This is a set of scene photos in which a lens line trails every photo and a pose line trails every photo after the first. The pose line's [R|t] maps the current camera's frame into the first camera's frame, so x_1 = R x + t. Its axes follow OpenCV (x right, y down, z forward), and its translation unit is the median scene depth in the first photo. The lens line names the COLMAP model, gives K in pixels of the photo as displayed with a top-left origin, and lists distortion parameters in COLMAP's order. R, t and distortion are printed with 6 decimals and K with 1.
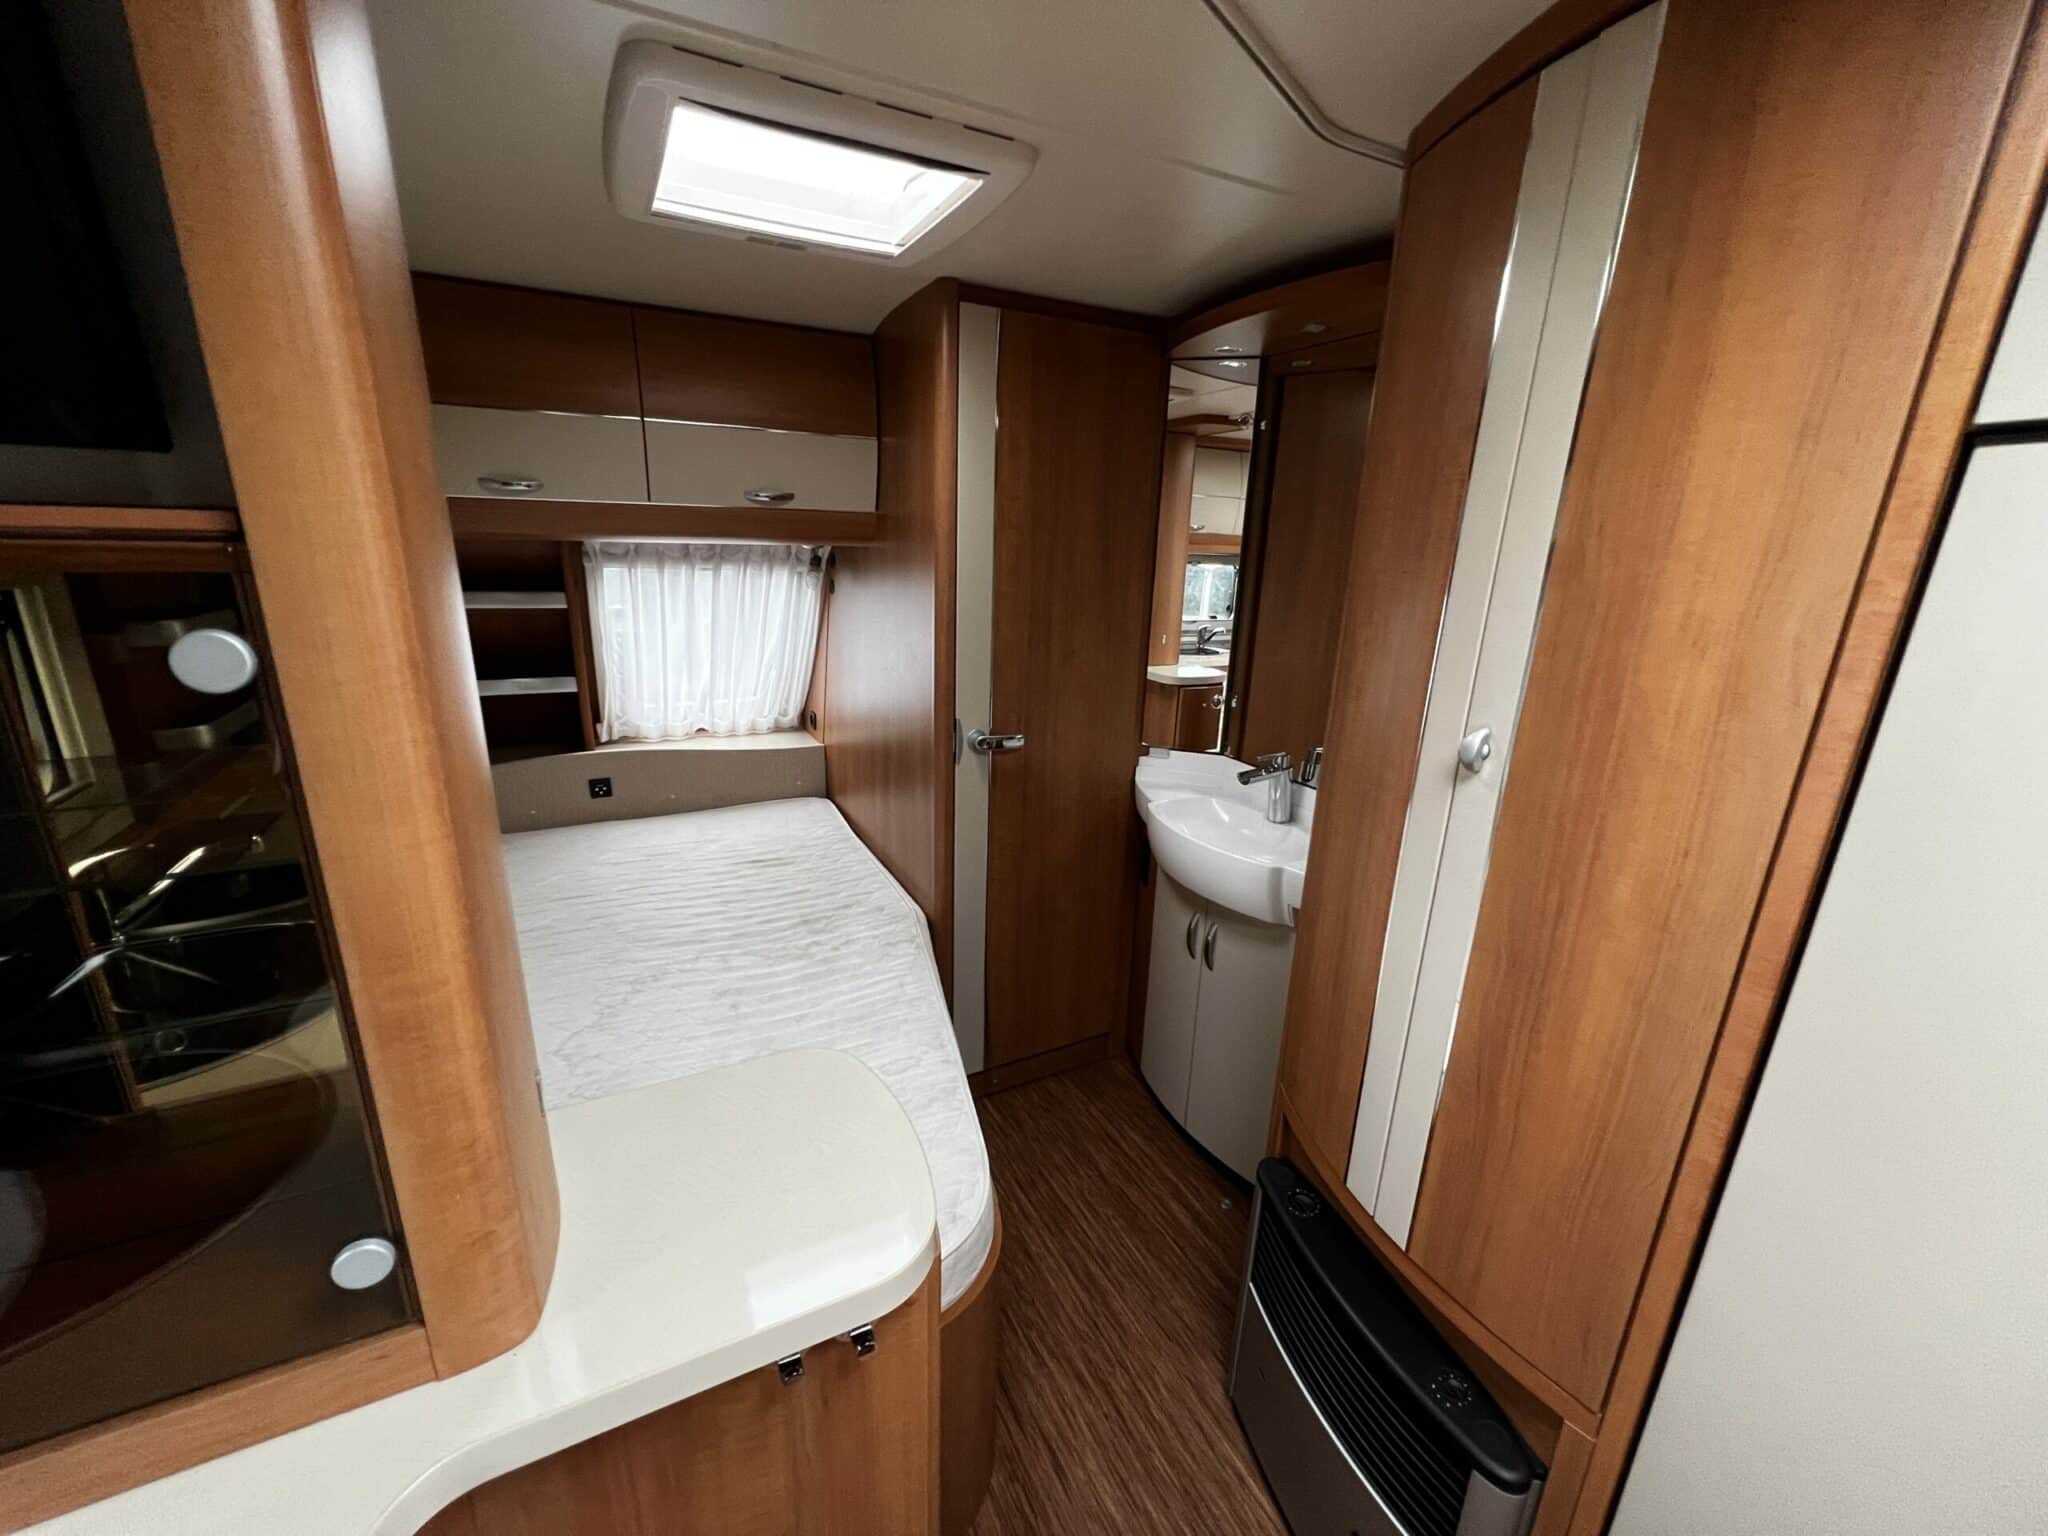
lens RADIAL K [[820.9, 0, 1025.8], [0, 820.9, 762.4], [0, 0, 1]] dist [-0.004060, -0.000264]
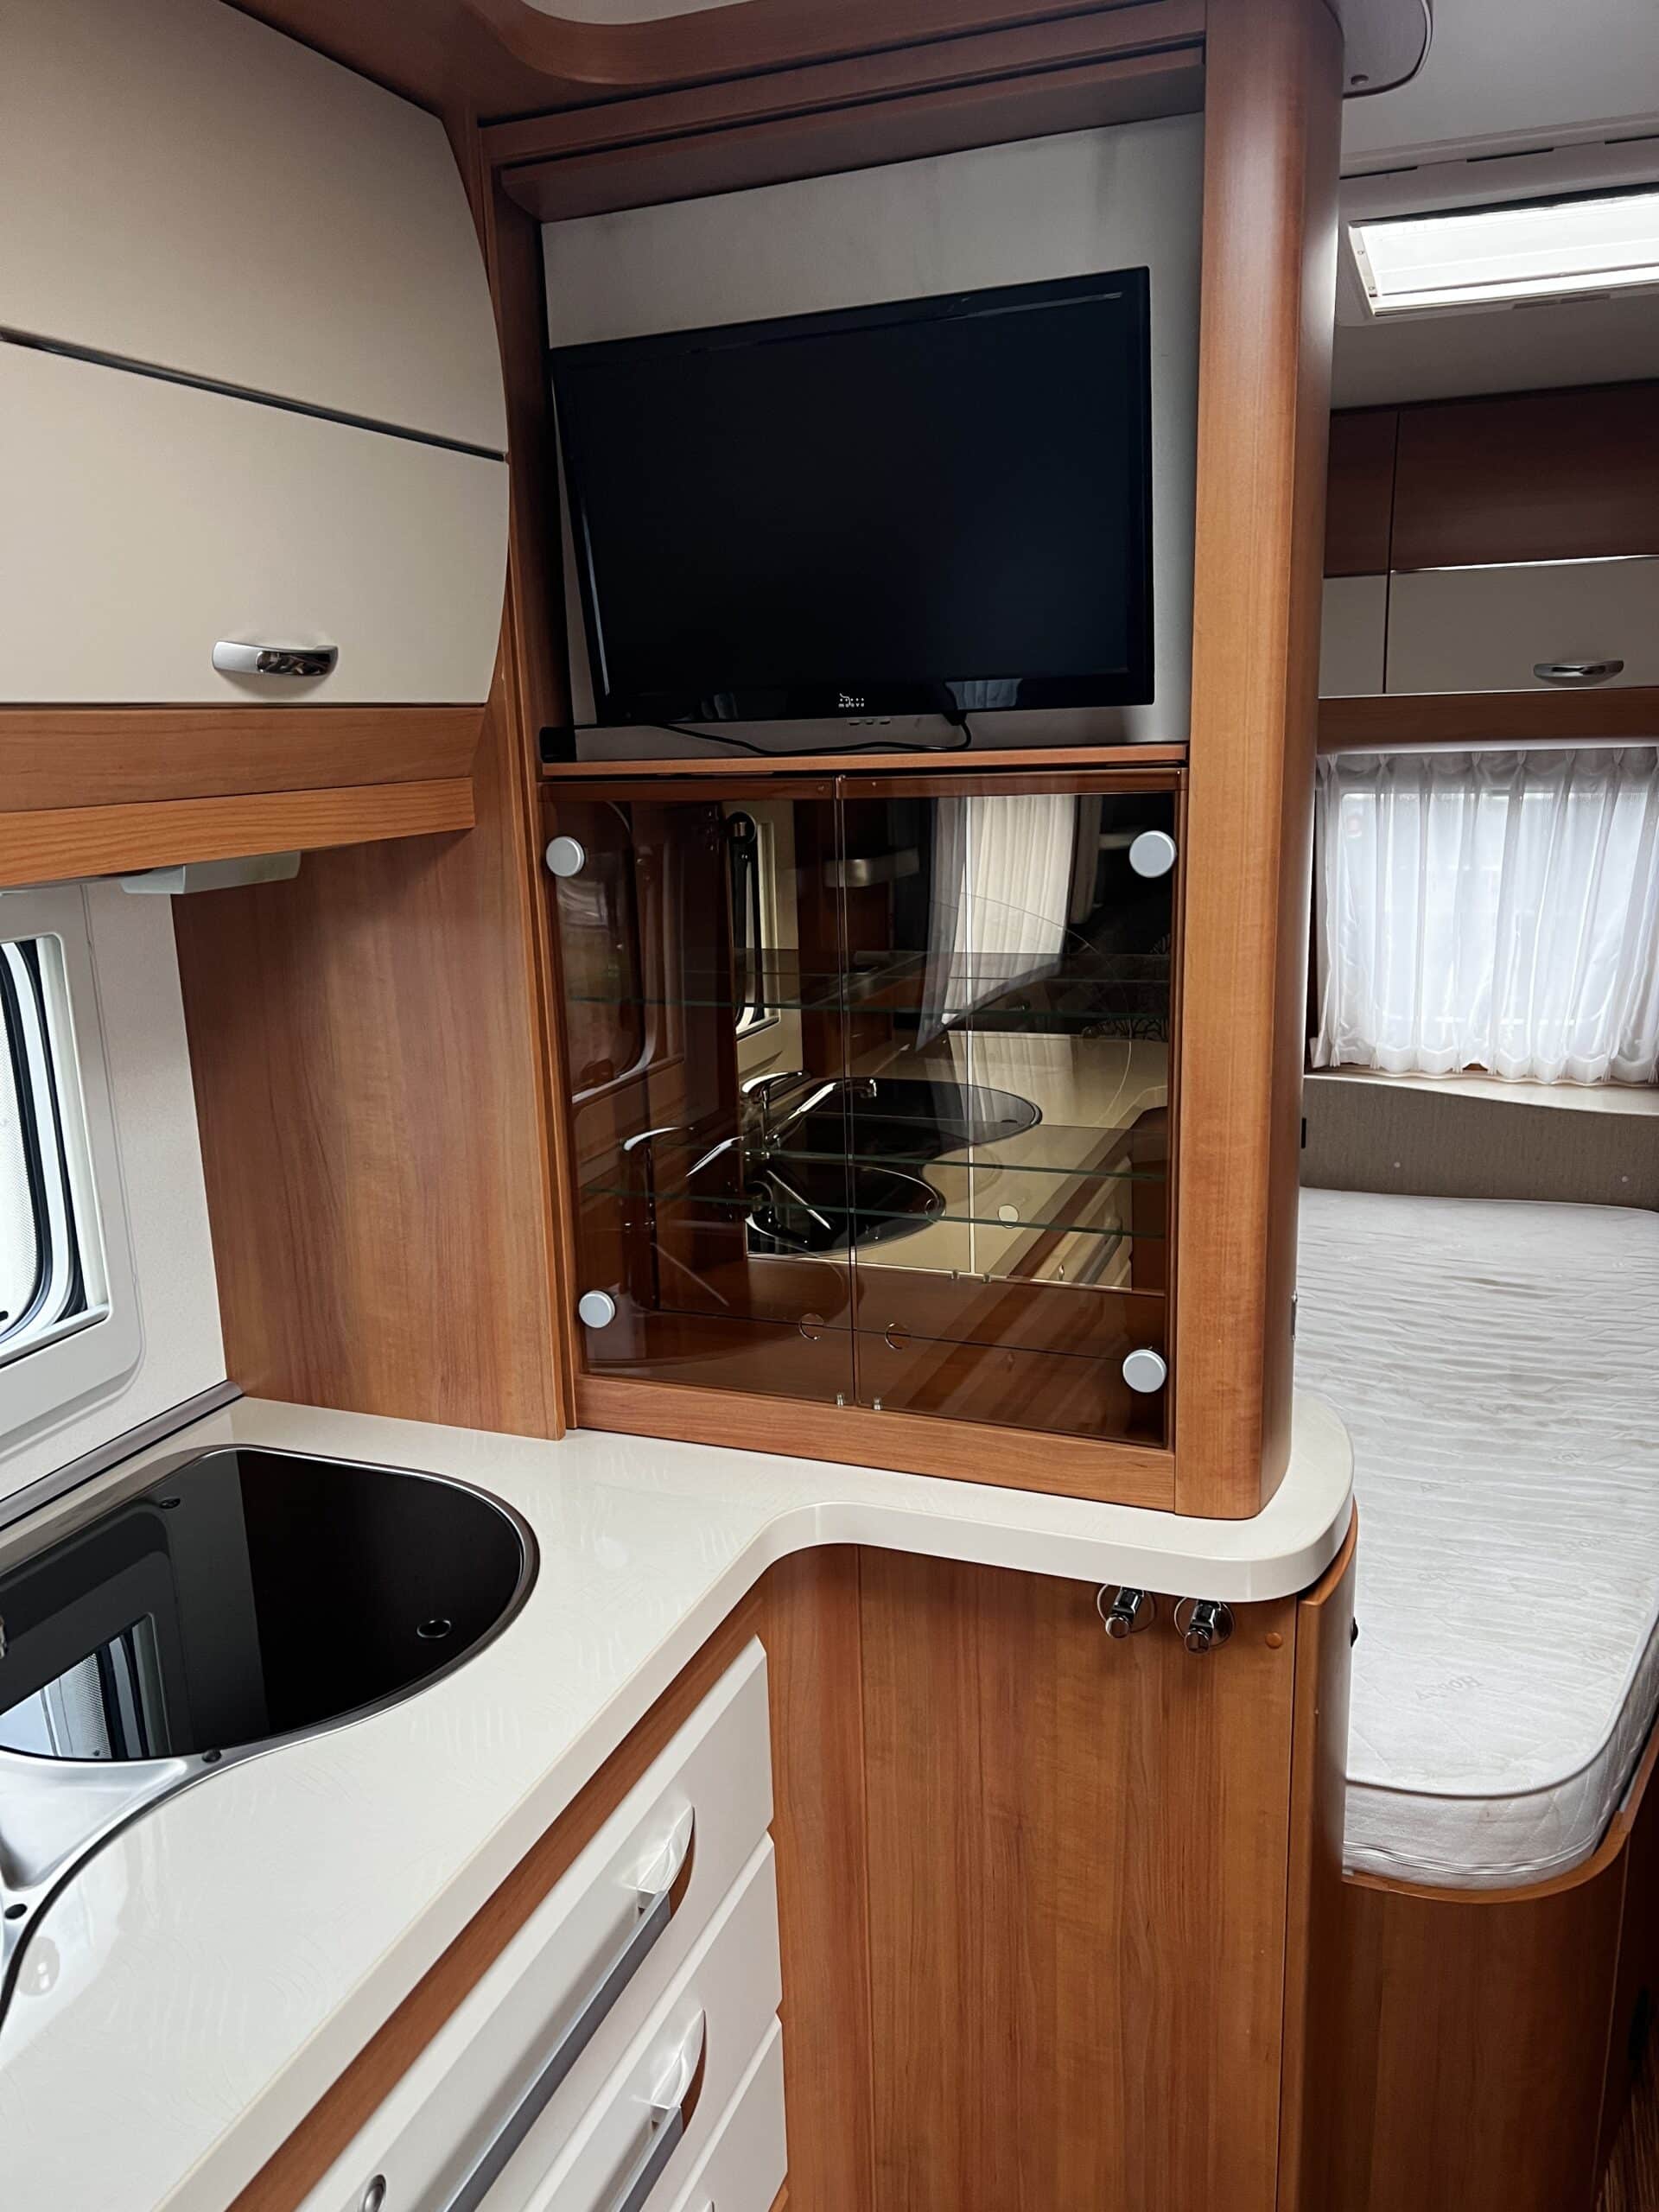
lens RADIAL K [[1685.3, 0, 830.5], [0, 1685.3, 1109.9], [0, 0, 1]] dist [0.009664, -0.000442]
pose [[0.662251, 0.116806, -0.740122, 0.247413], [-0.150193, 0.988421, 0.021602, 0.043514], [0.734075, 0.096855, 0.672126, -0.179296]]
